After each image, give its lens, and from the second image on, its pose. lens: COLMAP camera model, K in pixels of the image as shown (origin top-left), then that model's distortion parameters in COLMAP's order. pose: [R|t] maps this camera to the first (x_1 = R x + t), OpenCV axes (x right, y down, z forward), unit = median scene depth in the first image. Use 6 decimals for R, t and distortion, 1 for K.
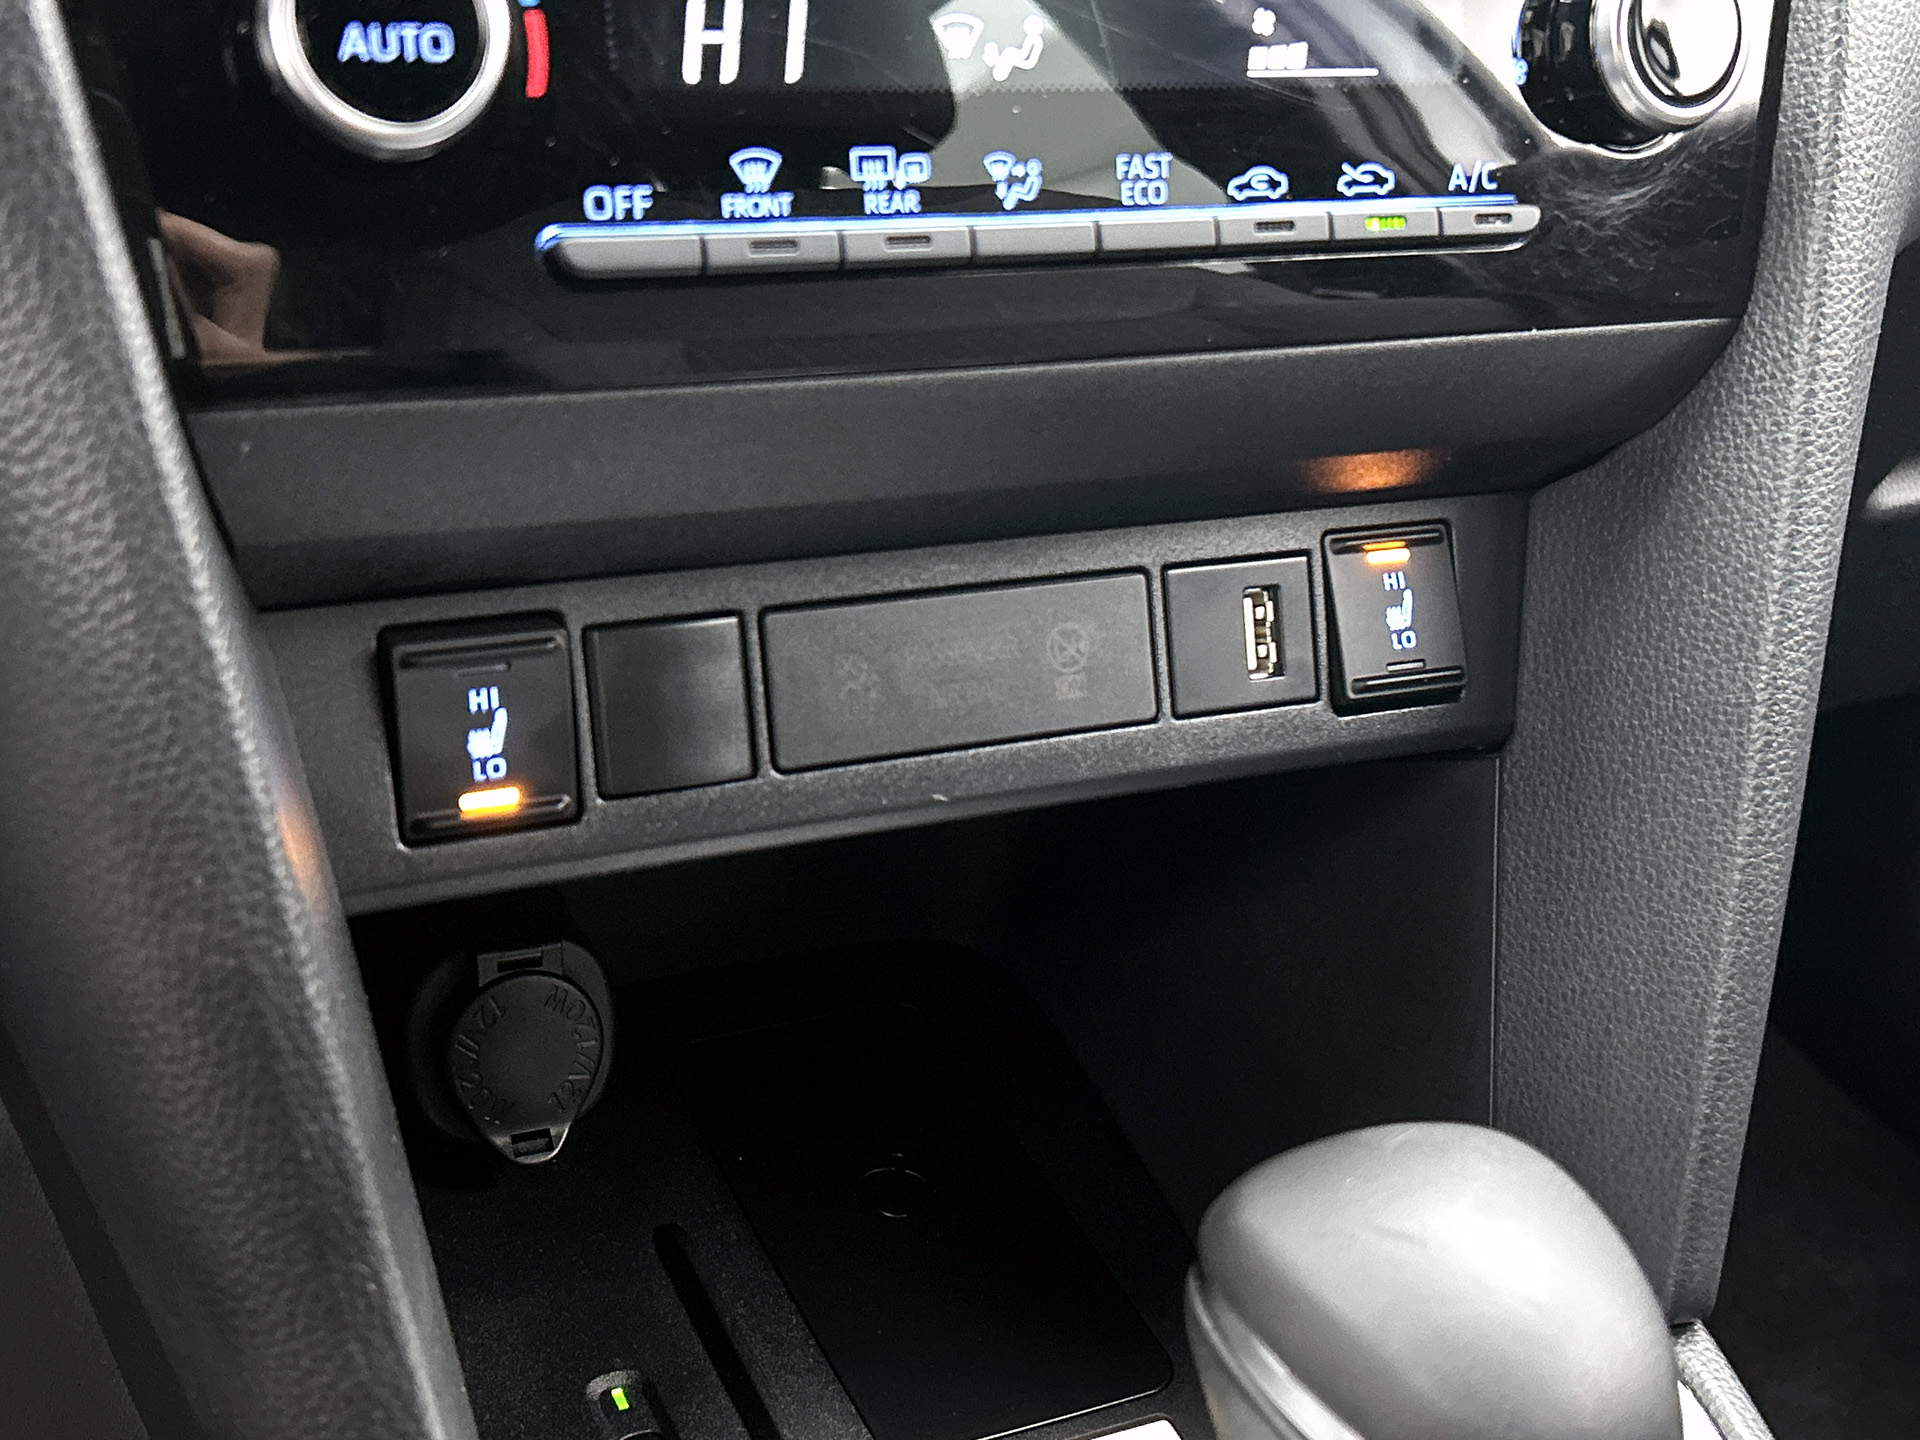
lens RADIAL K [[2439.5, 0, 902.2], [0, 2439.5, 679.6], [0, 0, 1]] dist [0.037338, 0.000000]
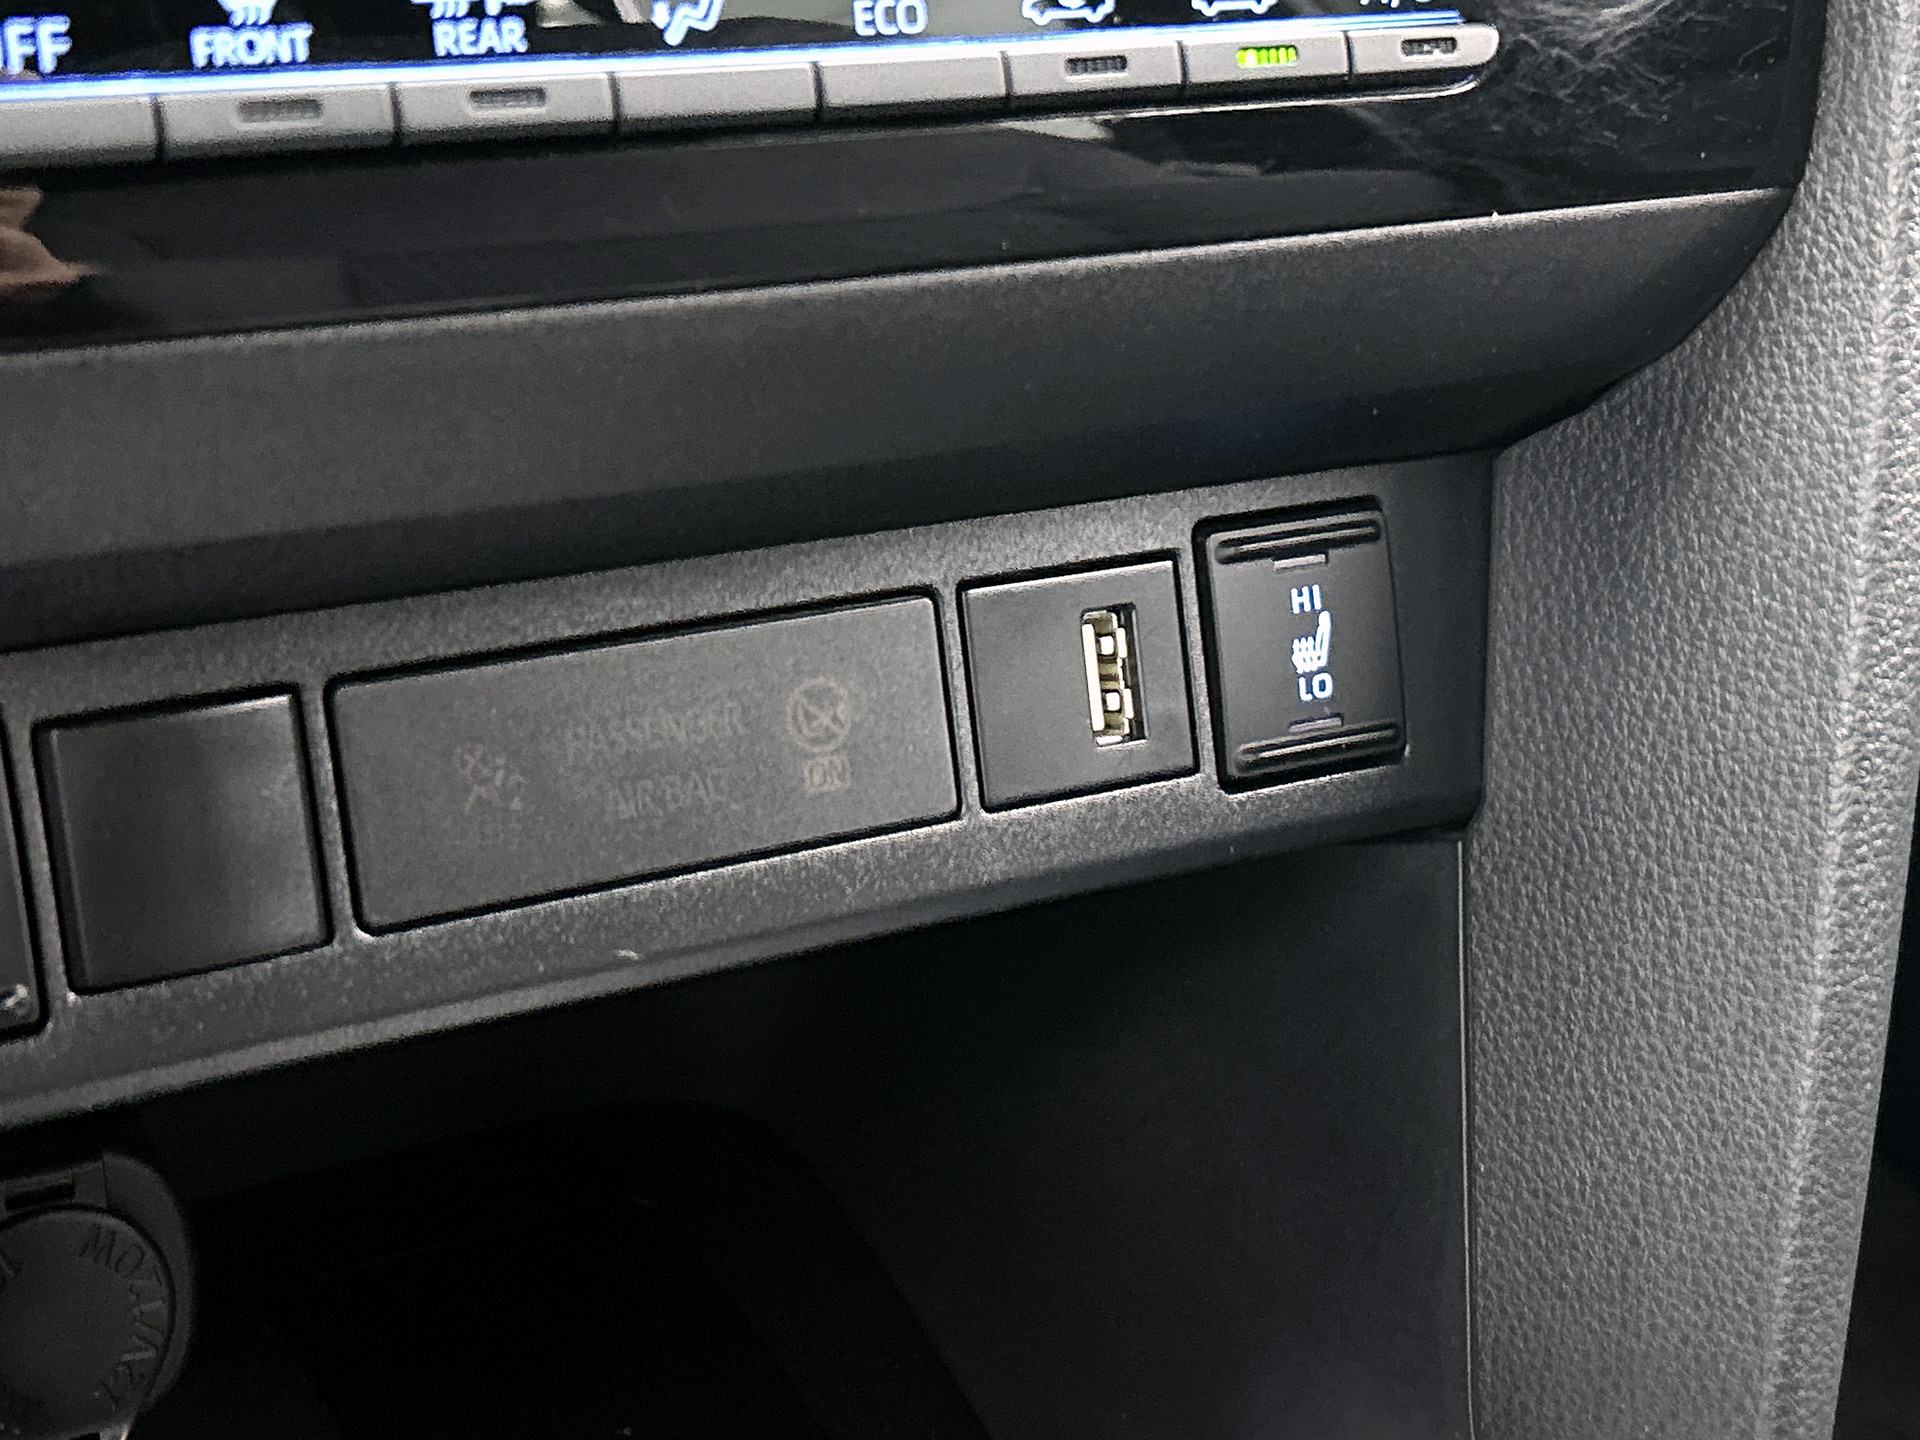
lens RADIAL K [[2967.9, 0, 899.9], [0, 2967.9, 691.2], [0, 0, 1]] dist [0.051752, 0.000000]
pose [[0.997546, -0.037322, 0.059243, 0.043375], [0.036701, 0.999260, 0.011540, -0.028349], [-0.059630, -0.009337, 0.998177, 0.197702]]
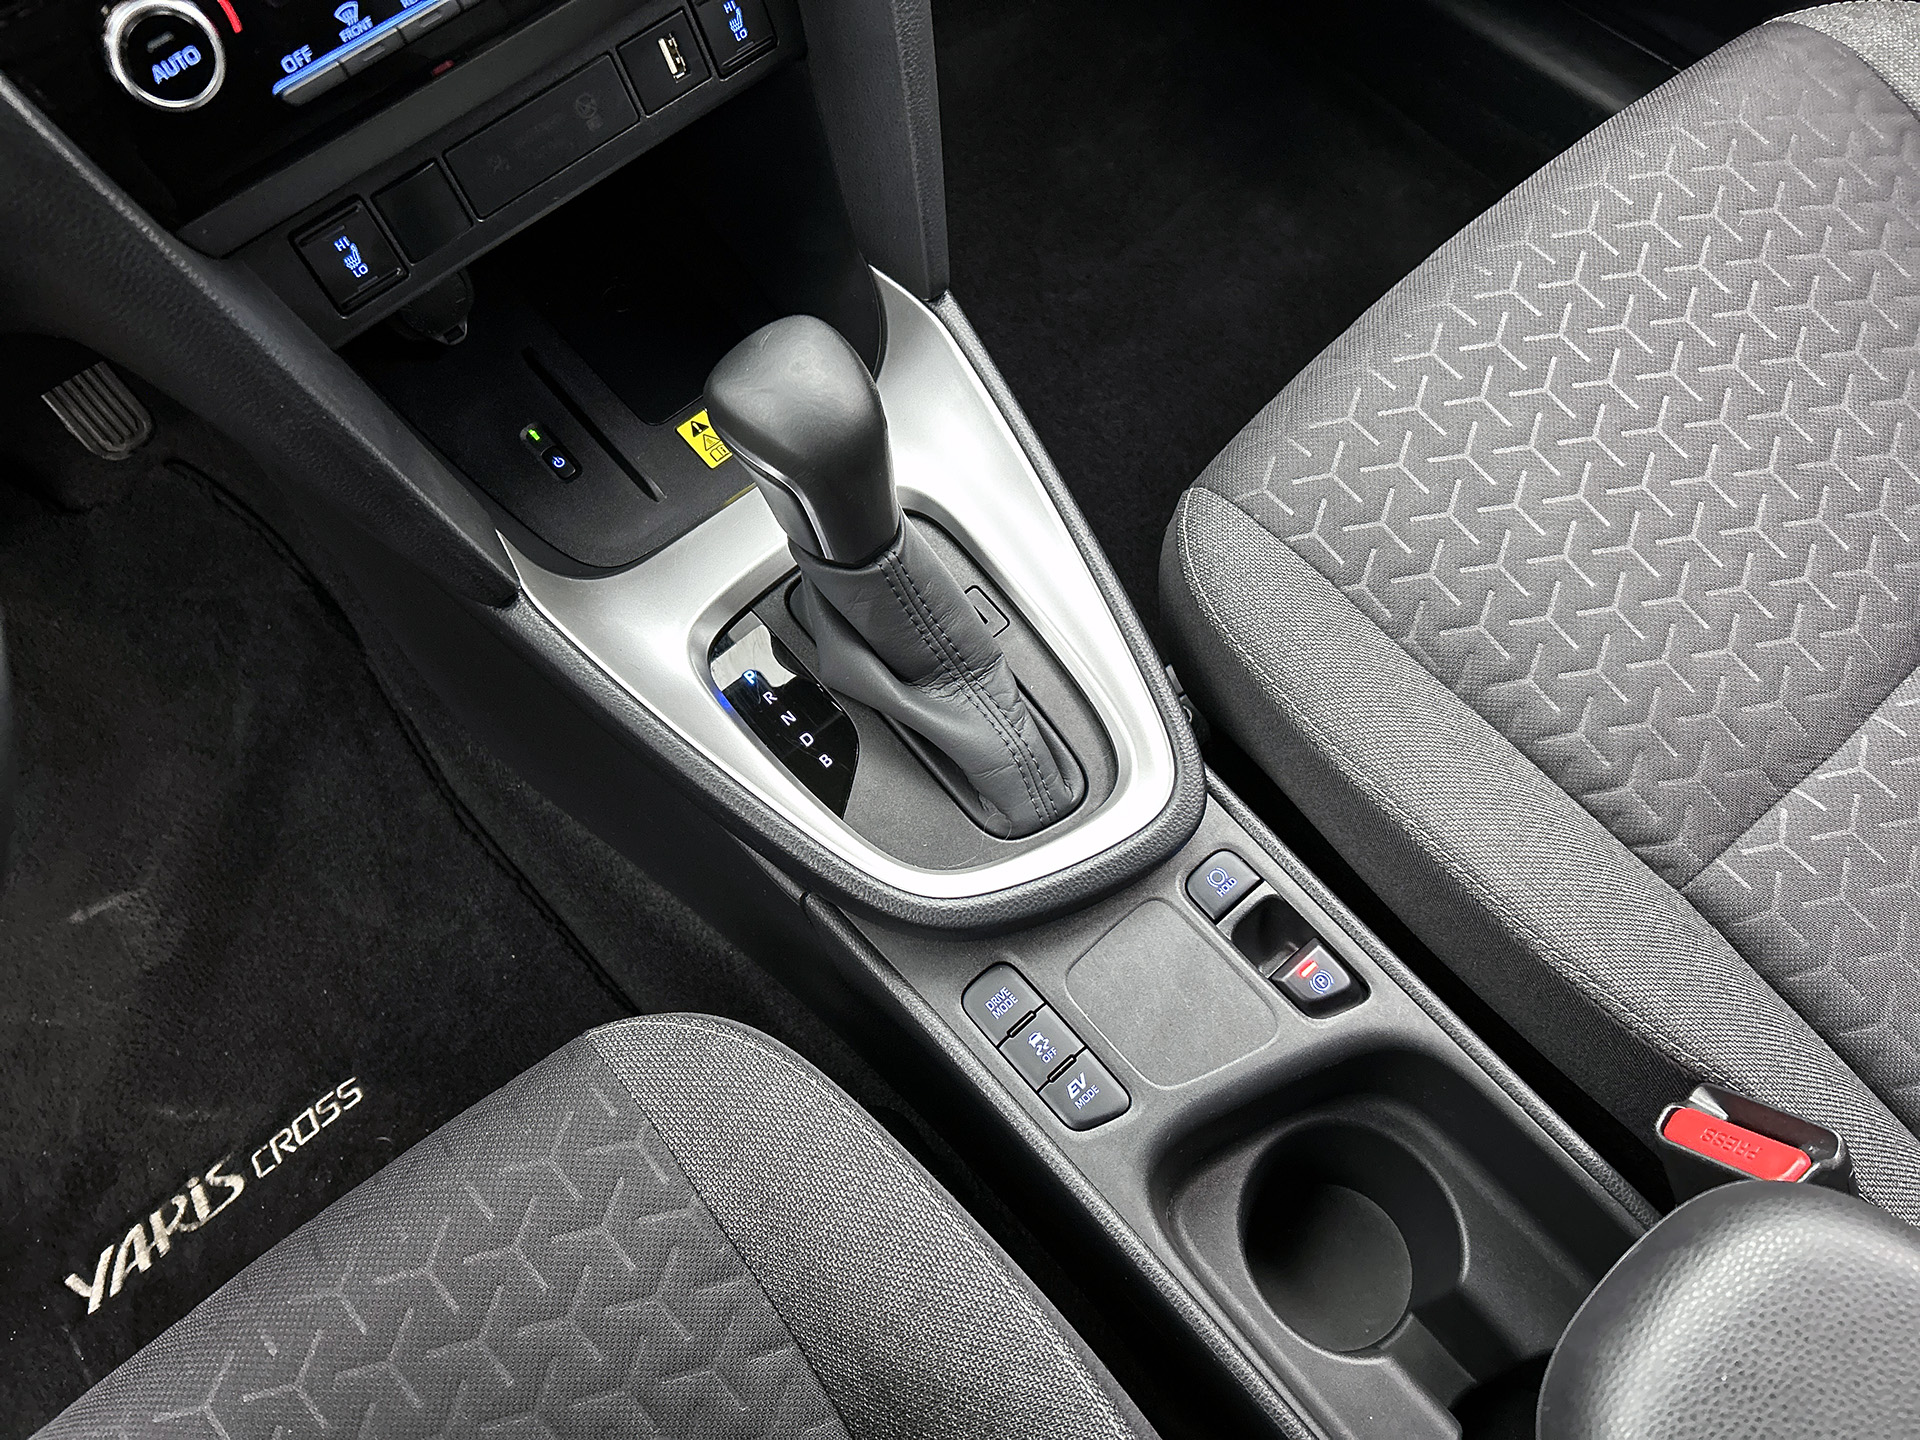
lens RADIAL K [[1457.9, 0, 944.3], [0, 1457.9, 732.4], [0, 0, 1]] dist [0.051551, -0.073209]
pose [[0.957413, -0.288603, -0.008271, 0.226054], [0.223894, 0.724050, 0.652398, -0.395772], [-0.182295, -0.626466, 0.757831, -0.404140]]
